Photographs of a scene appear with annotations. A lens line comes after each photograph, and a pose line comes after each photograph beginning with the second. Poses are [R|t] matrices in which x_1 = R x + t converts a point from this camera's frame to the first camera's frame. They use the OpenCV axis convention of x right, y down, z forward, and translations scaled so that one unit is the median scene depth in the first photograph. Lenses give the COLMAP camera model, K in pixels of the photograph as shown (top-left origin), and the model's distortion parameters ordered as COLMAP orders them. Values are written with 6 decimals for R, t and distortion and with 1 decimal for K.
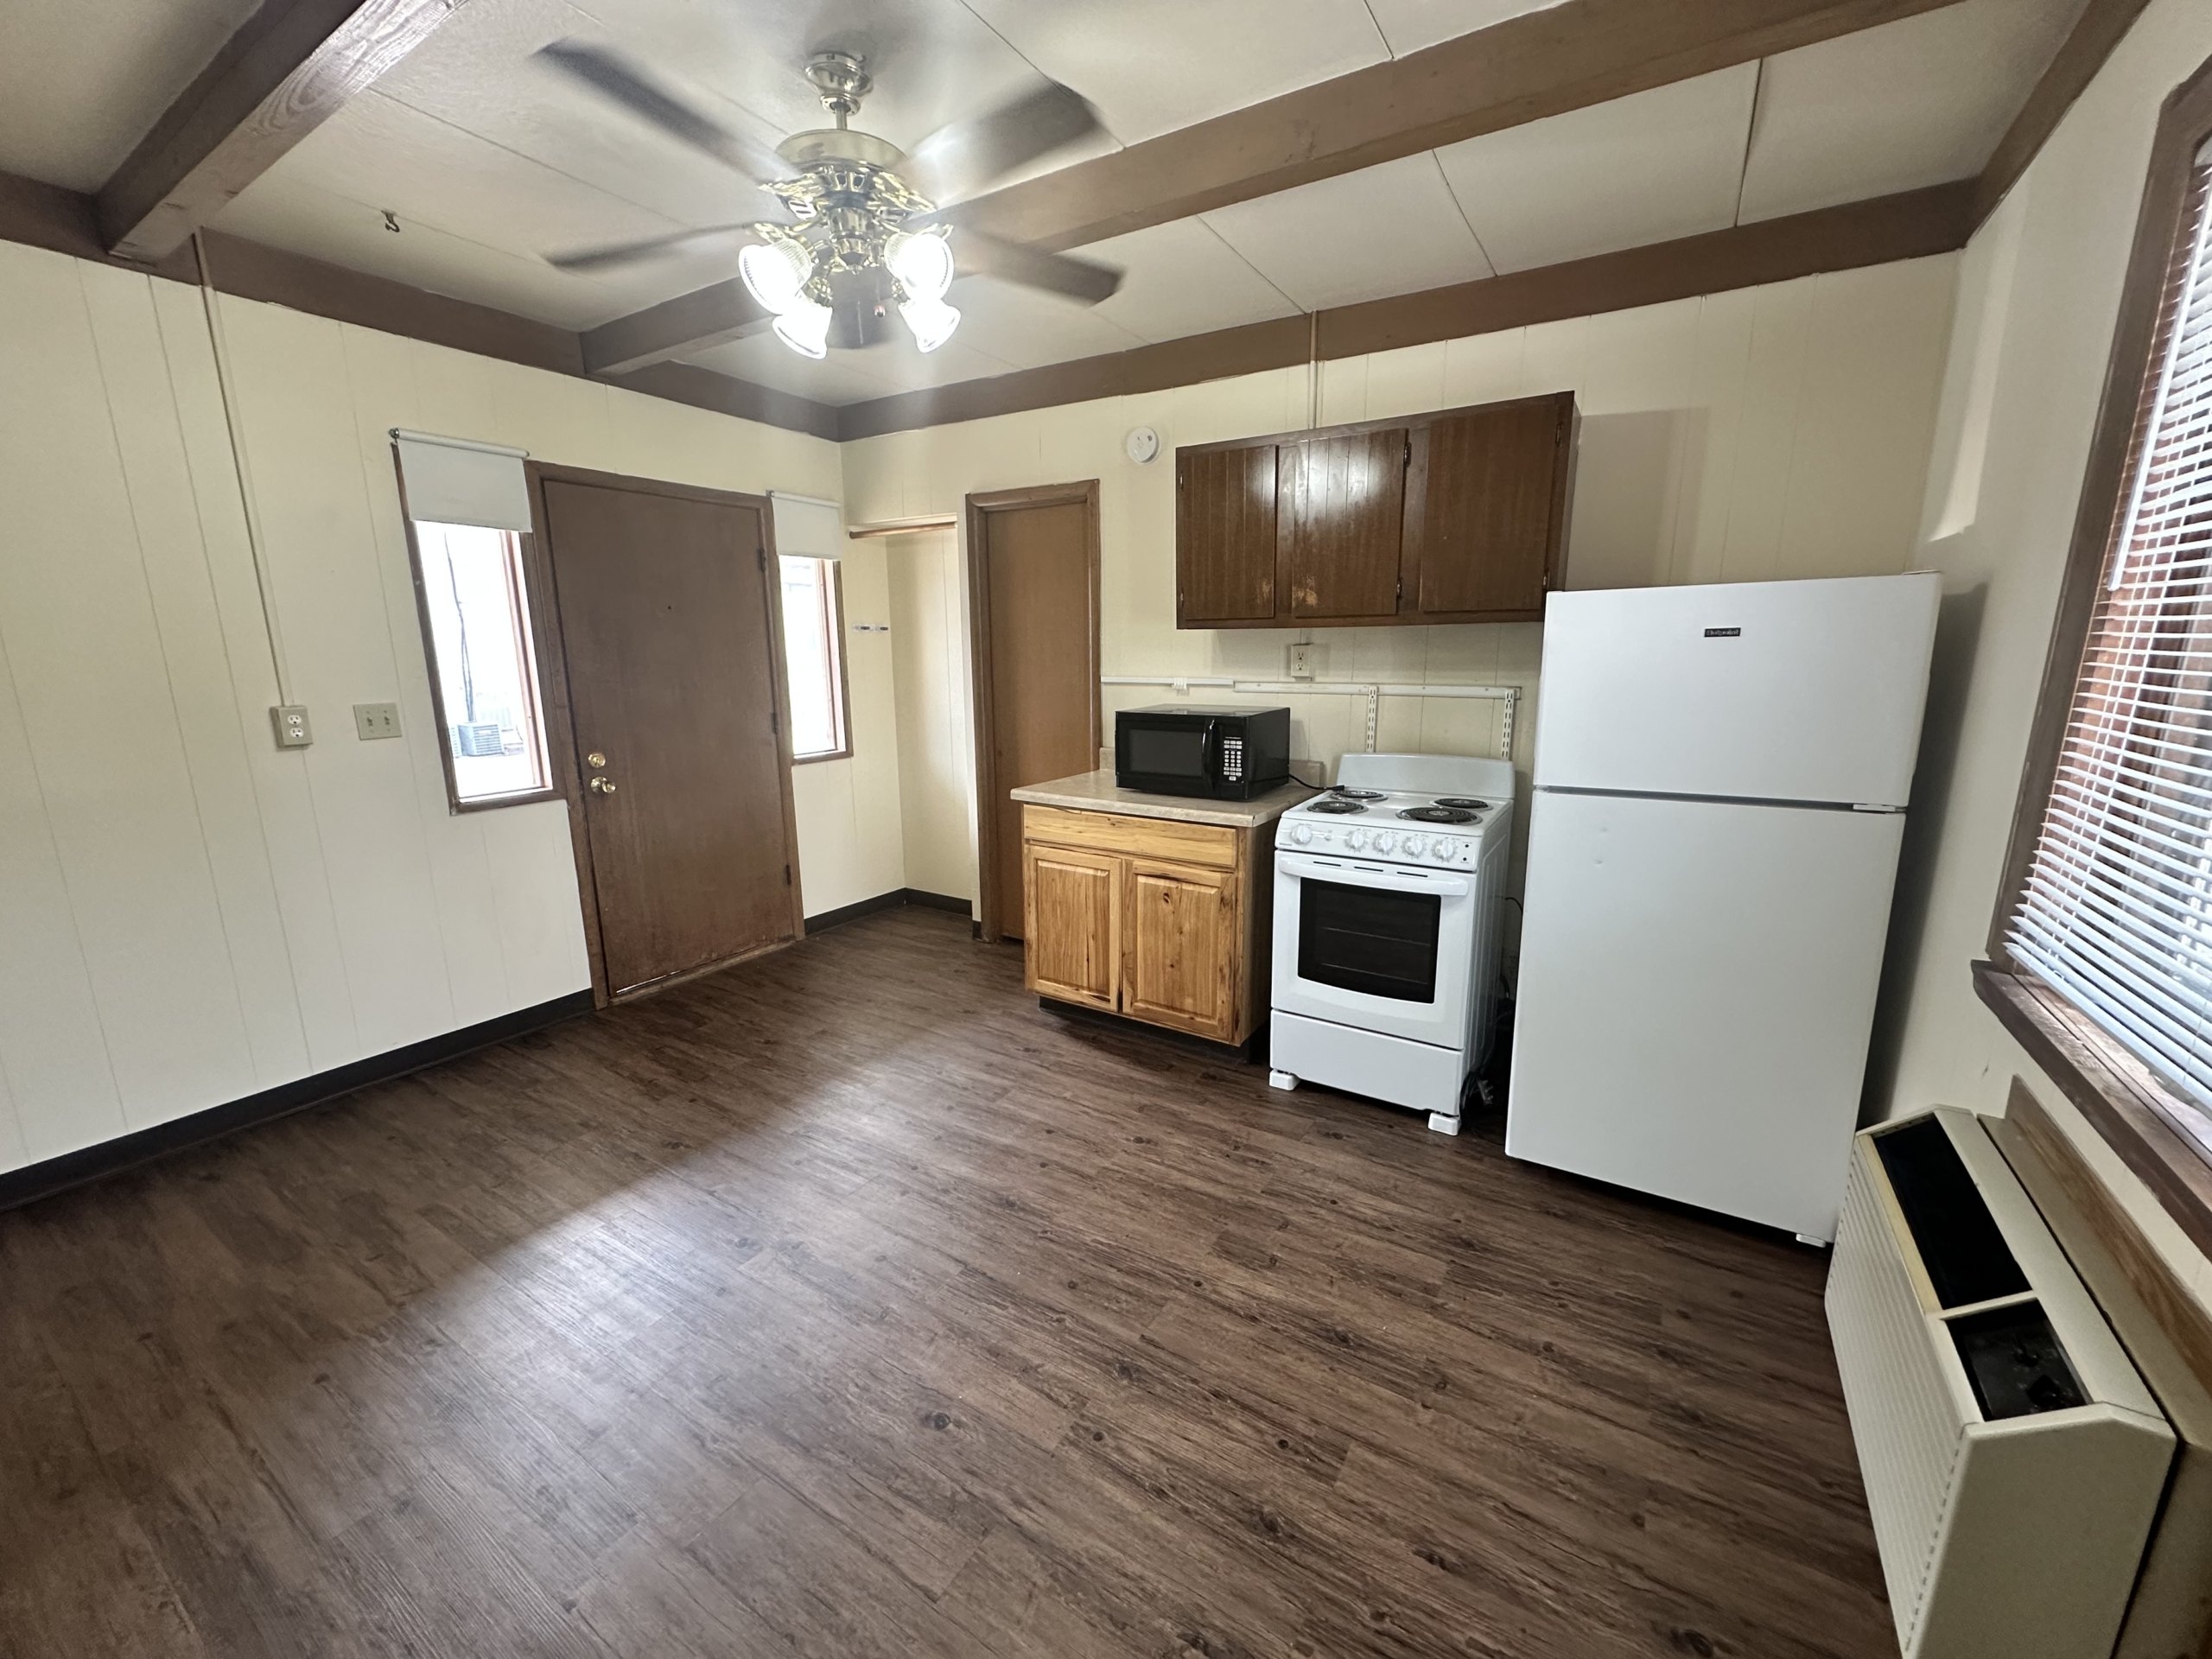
lens RADIAL K [[878.8, 0, 1106.6], [0, 878.8, 833.3], [0, 0, 1]] dist [-0.004117, 0.000420]
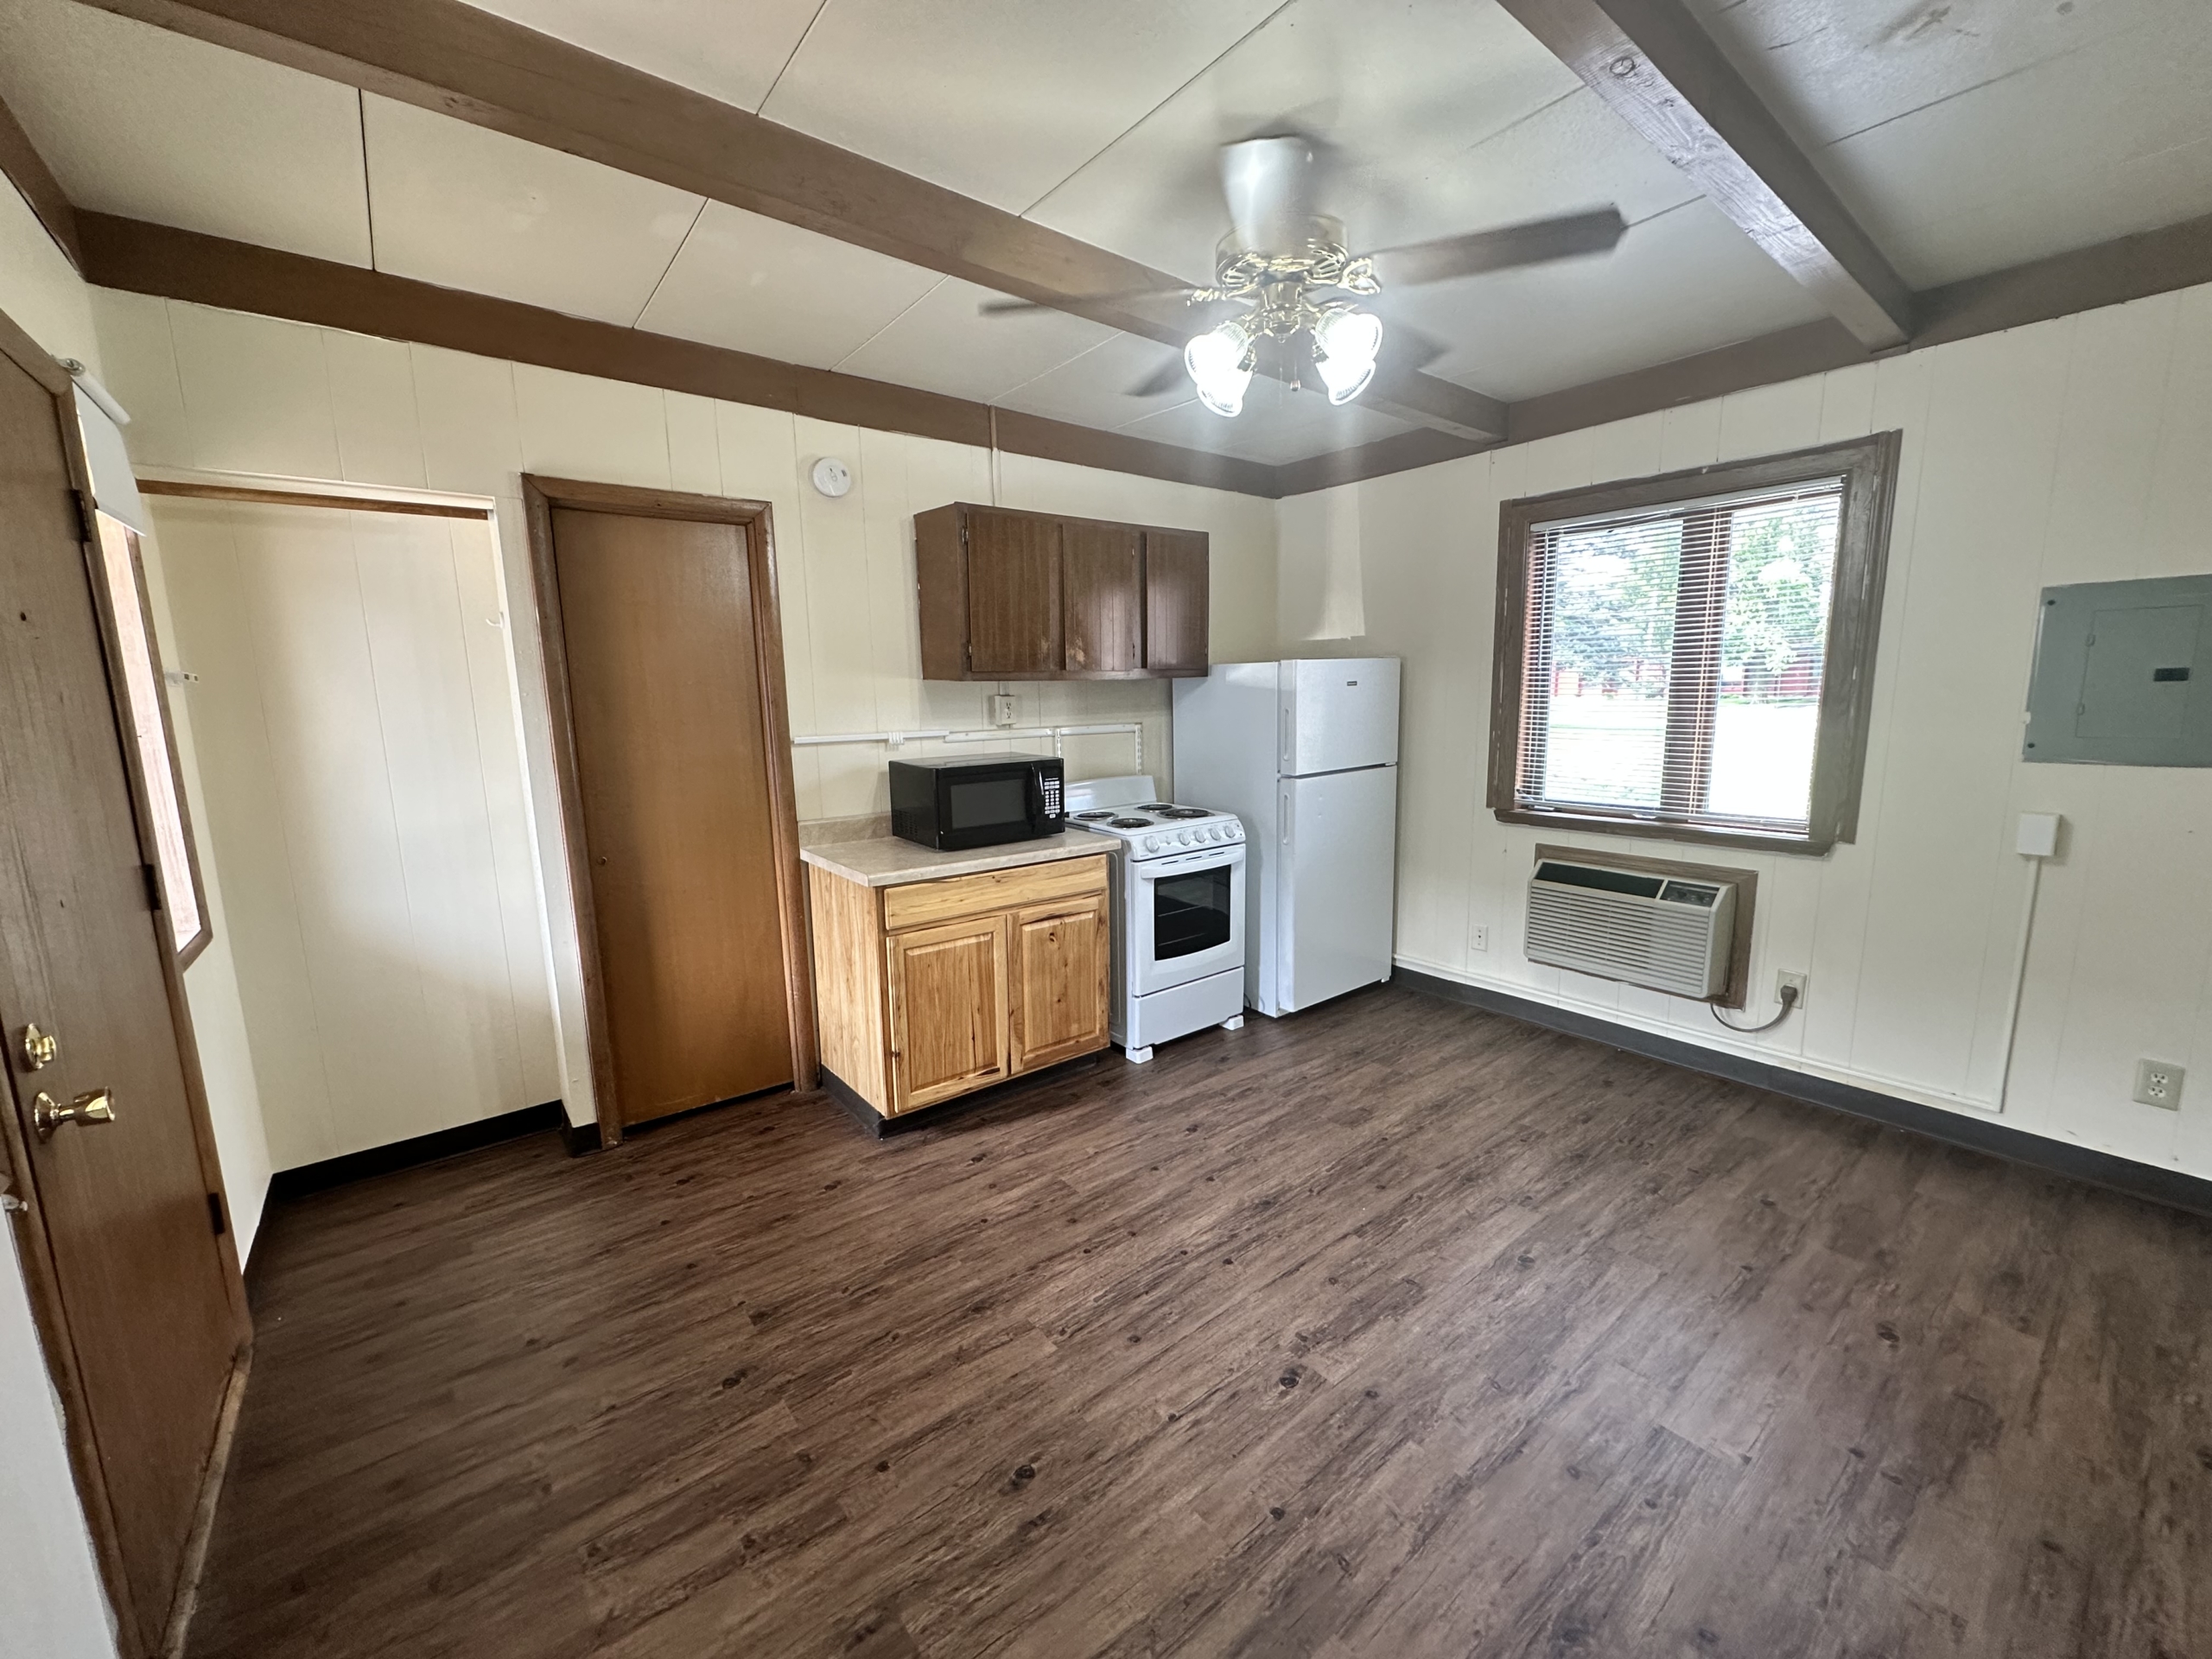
lens RADIAL K [[878.8, 0, 1109.1], [0, 878.8, 832.6], [0, 0, 1]] dist [-0.004117, 0.000420]
pose [[0.331461, -0.152679, 0.931033, -0.865071], [0.213520, 0.973355, 0.083604, -0.120153], [-0.918990, 0.171083, 0.355230, 0.556149]]
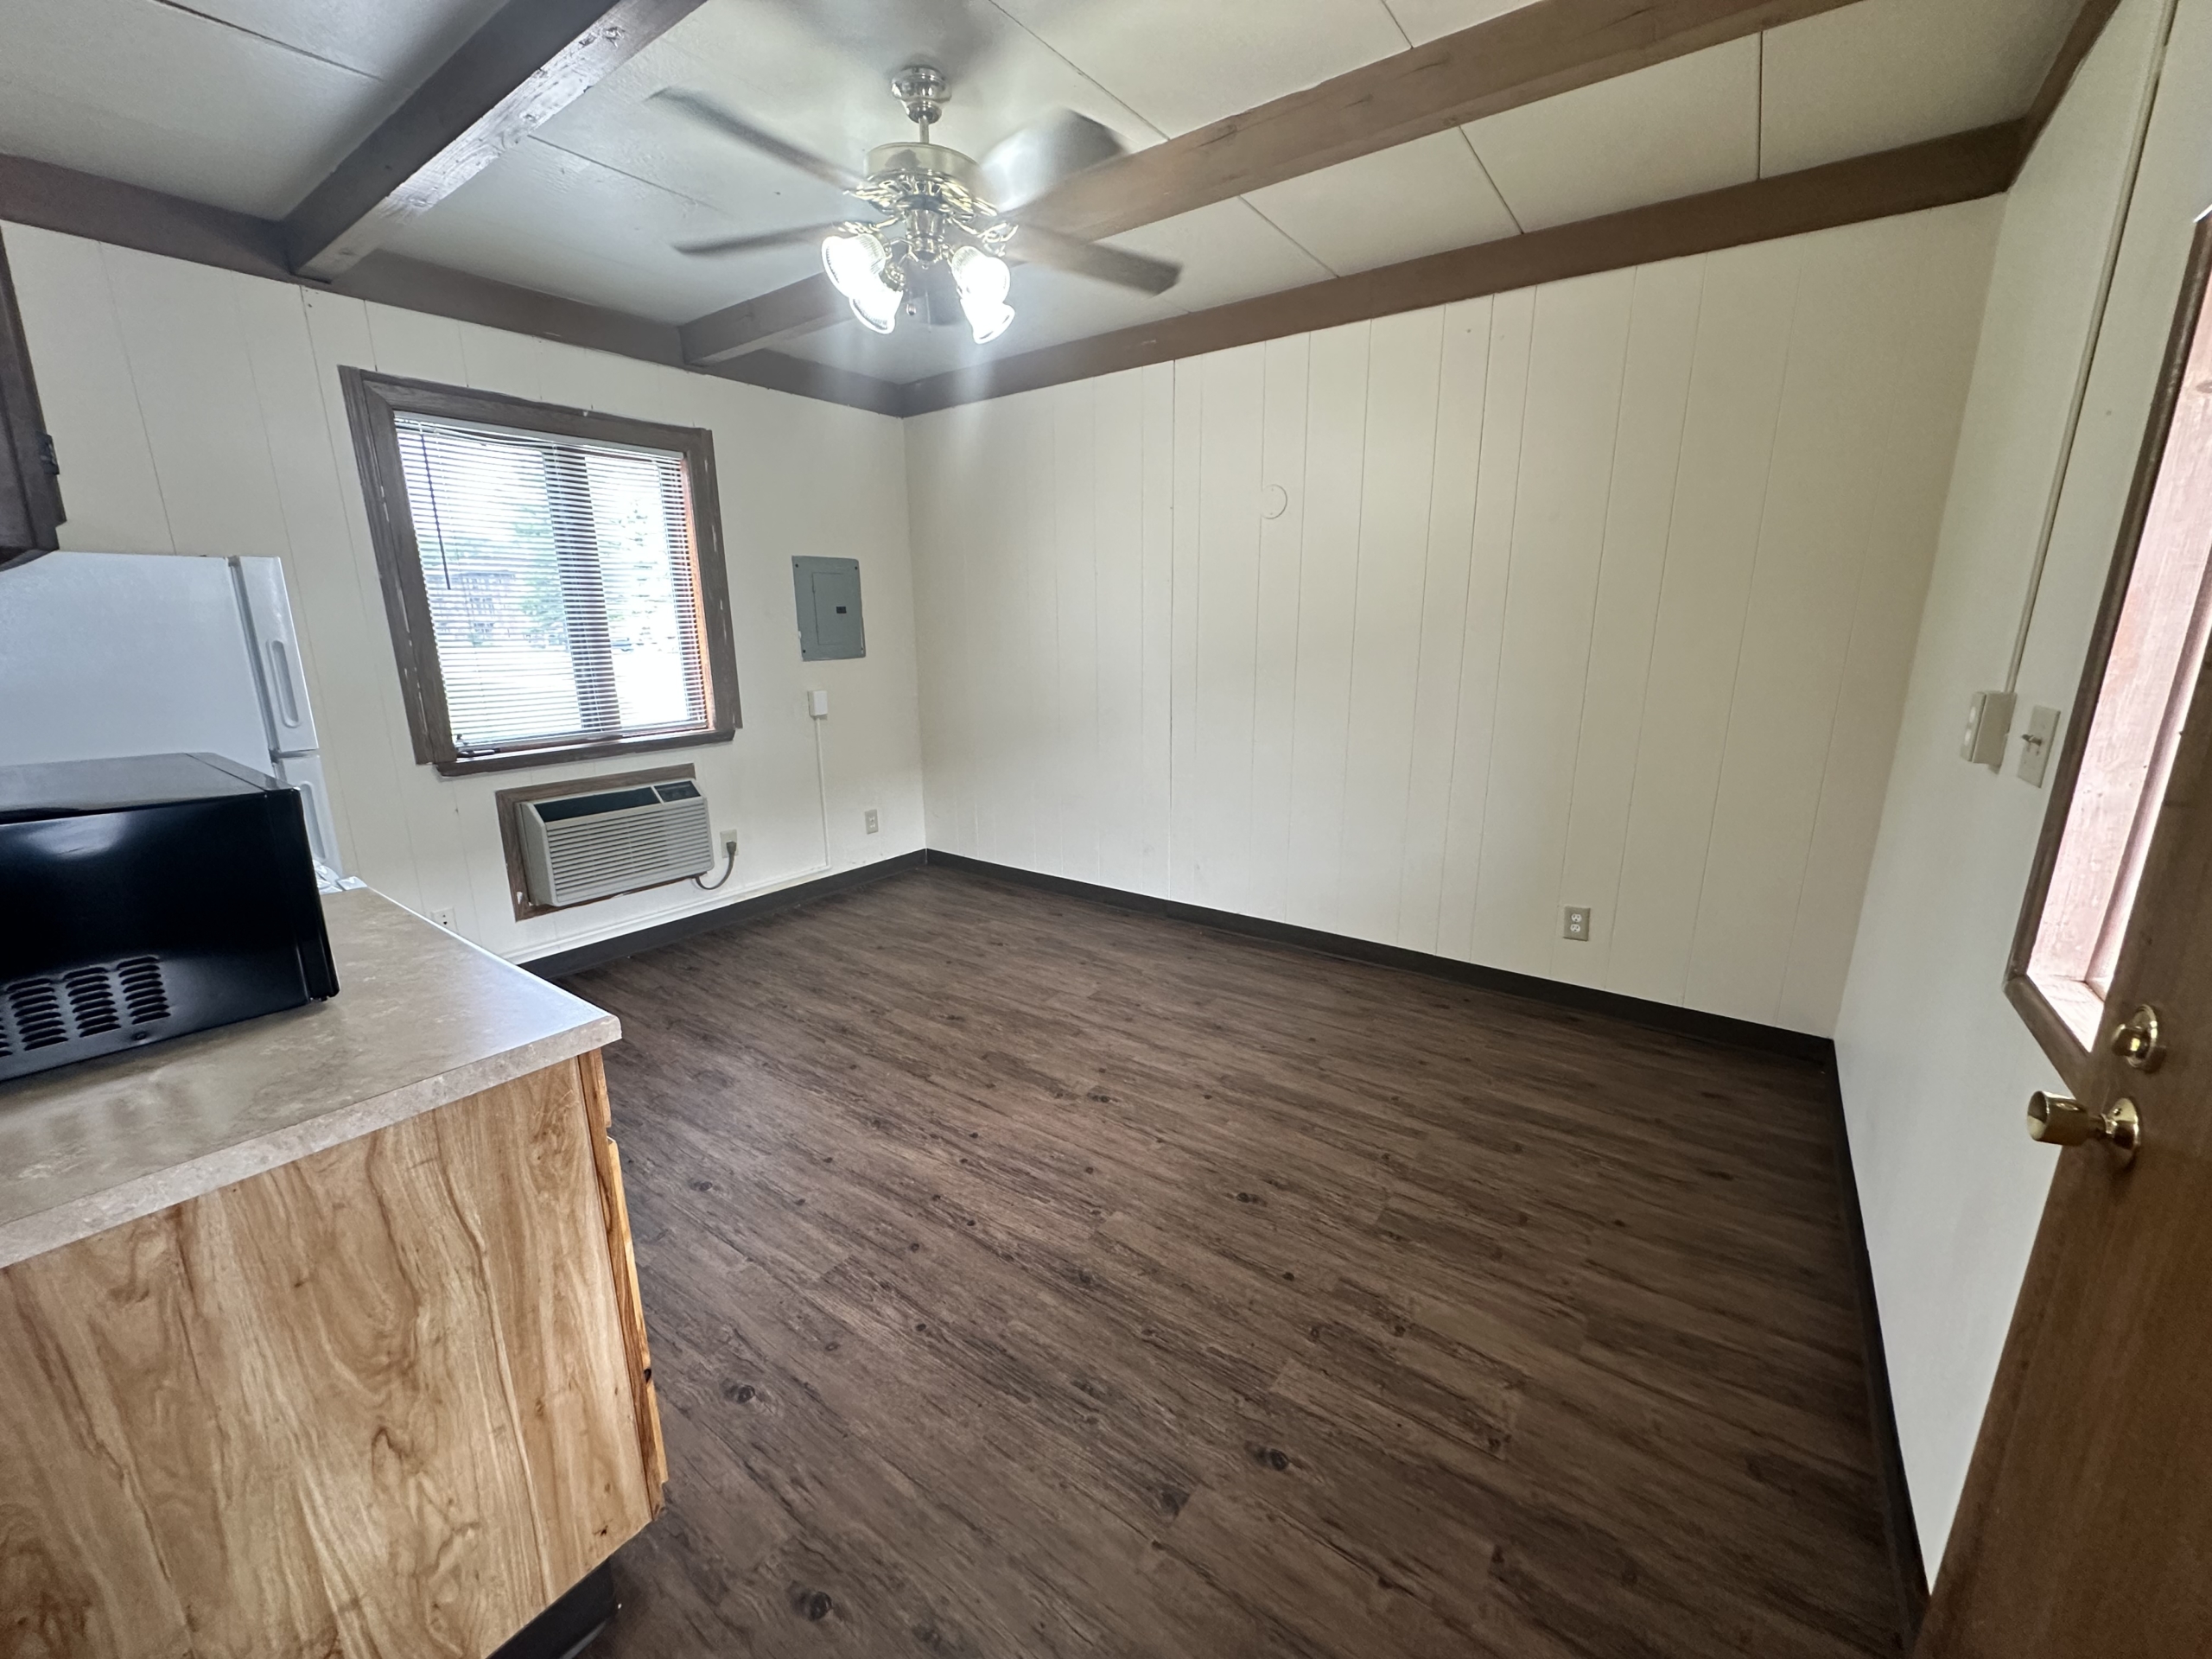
lens RADIAL K [[878.8, 0, 1110.4], [0, 878.8, 827.7], [0, 0, 1]] dist [-0.004117, 0.000420]
pose [[-0.998474, -0.001788, 0.055193, -0.356257], [0.022293, 0.901361, 0.432493, -0.288518], [-0.050522, 0.433064, -0.899946, 1.403442]]
